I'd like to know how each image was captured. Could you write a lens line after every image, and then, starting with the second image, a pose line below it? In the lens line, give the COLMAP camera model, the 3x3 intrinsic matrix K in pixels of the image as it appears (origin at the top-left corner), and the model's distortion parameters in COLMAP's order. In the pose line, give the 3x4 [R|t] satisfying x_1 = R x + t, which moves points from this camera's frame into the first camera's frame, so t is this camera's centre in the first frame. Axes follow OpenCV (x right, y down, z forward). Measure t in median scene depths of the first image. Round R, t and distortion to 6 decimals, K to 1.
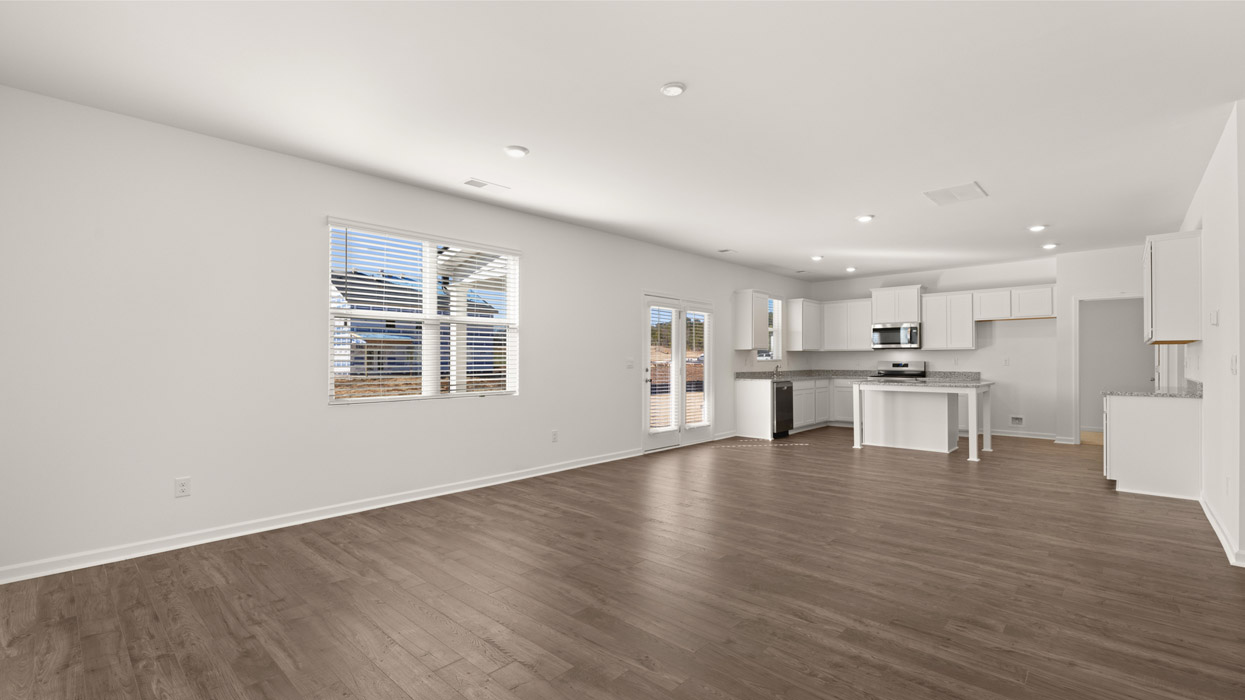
lens RADIAL K [[532.8, 0, 619.4], [0, 532.8, 349.6], [0, 0, 1]] dist [0.002116, 0.000230]
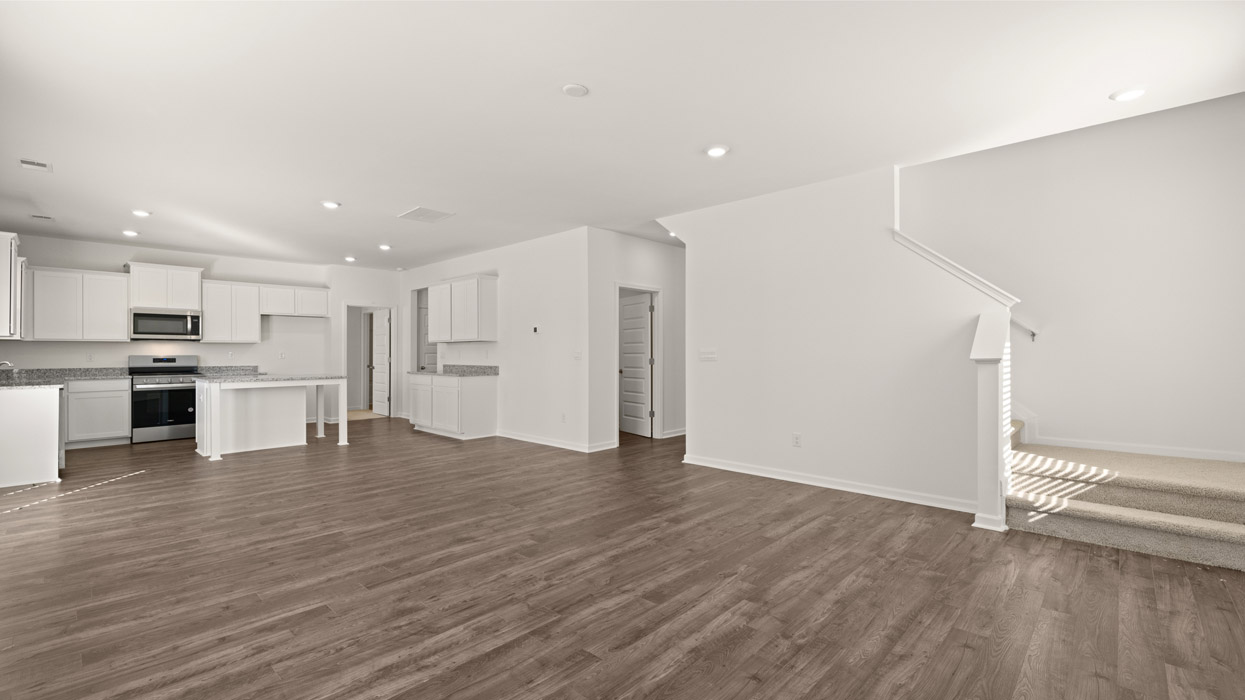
lens RADIAL K [[532.8, 0, 618.8], [0, 532.8, 355.1], [0, 0, 1]] dist [0.002116, 0.000230]
pose [[0.003815, -0.002532, 0.999990, -0.436495], [-0.017362, 0.999846, 0.002598, 0.009904], [-0.999842, -0.017372, 0.003771, 0.428875]]
